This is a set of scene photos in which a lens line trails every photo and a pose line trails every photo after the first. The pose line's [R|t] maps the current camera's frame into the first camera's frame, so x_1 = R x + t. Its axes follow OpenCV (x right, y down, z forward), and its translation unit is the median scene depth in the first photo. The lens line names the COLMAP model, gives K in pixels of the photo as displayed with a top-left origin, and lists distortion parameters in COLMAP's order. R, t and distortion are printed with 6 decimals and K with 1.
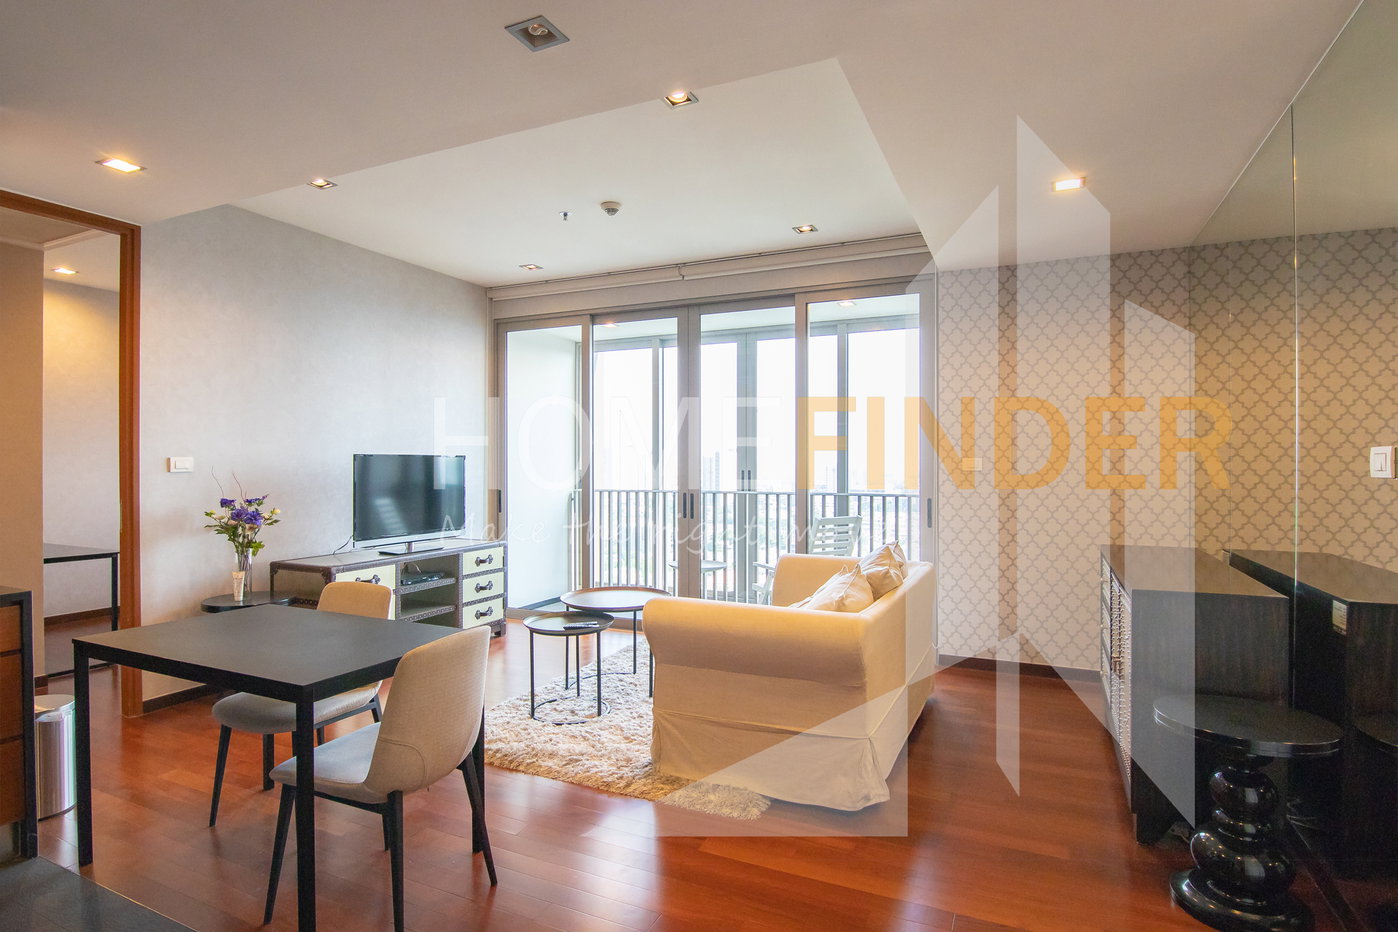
lens RADIAL K [[724.8, 0, 721.3], [0, 724.8, 467.2], [0, 0, 1]] dist [-0.028210, 0.000235]
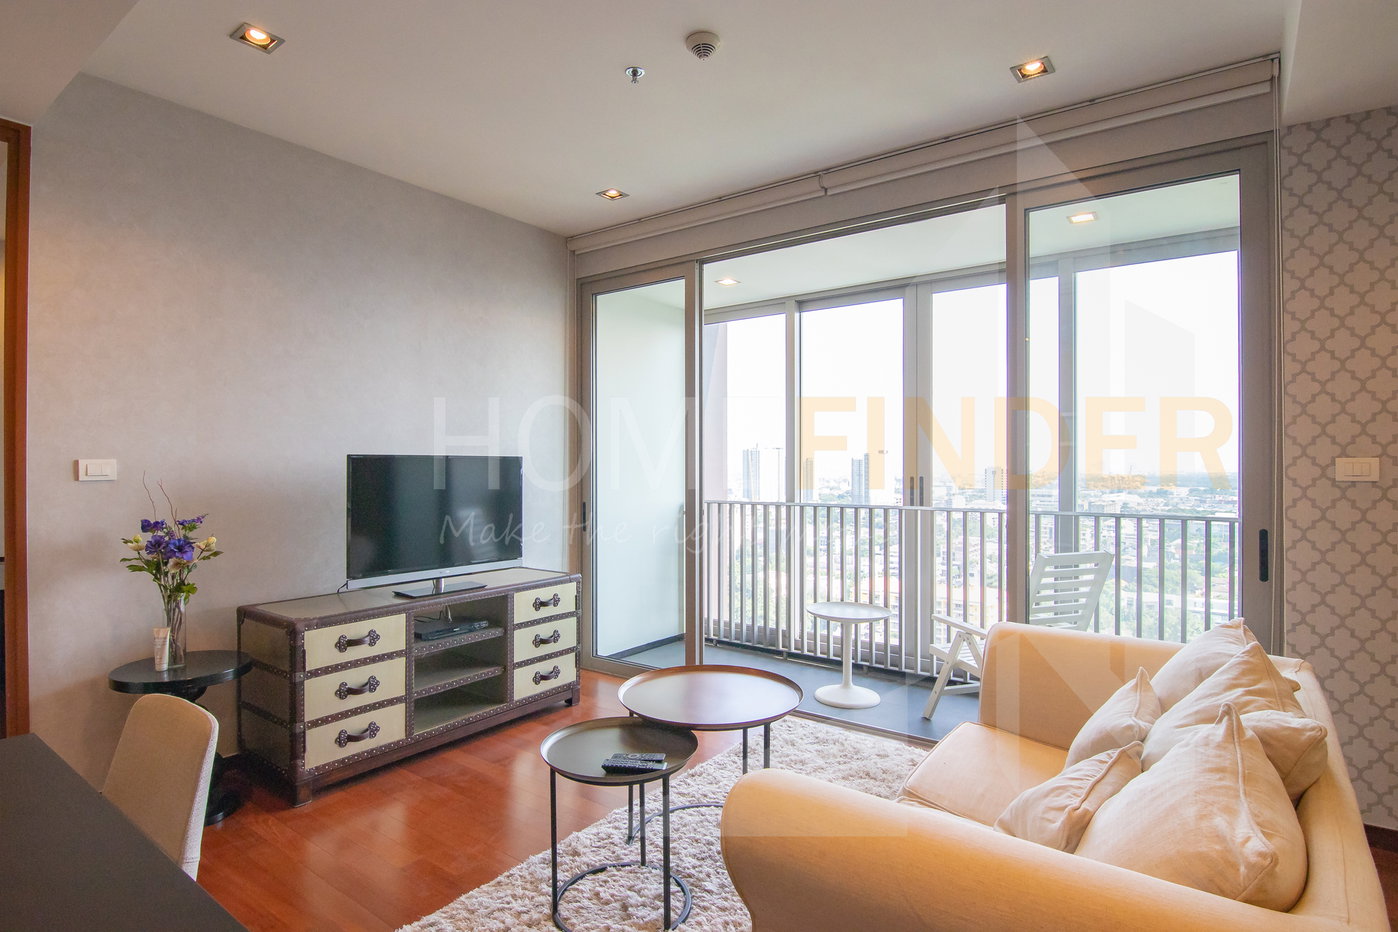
lens RADIAL K [[724.8, 0, 721.3], [0, 724.8, 467.2], [0, 0, 1]] dist [-0.028210, 0.000235]
pose [[0.979516, -0.000239, -0.201368, -0.013641], [-0.000385, 0.999995, -0.003062, -0.003566], [0.201368, 0.003076, 0.979511, 0.344918]]
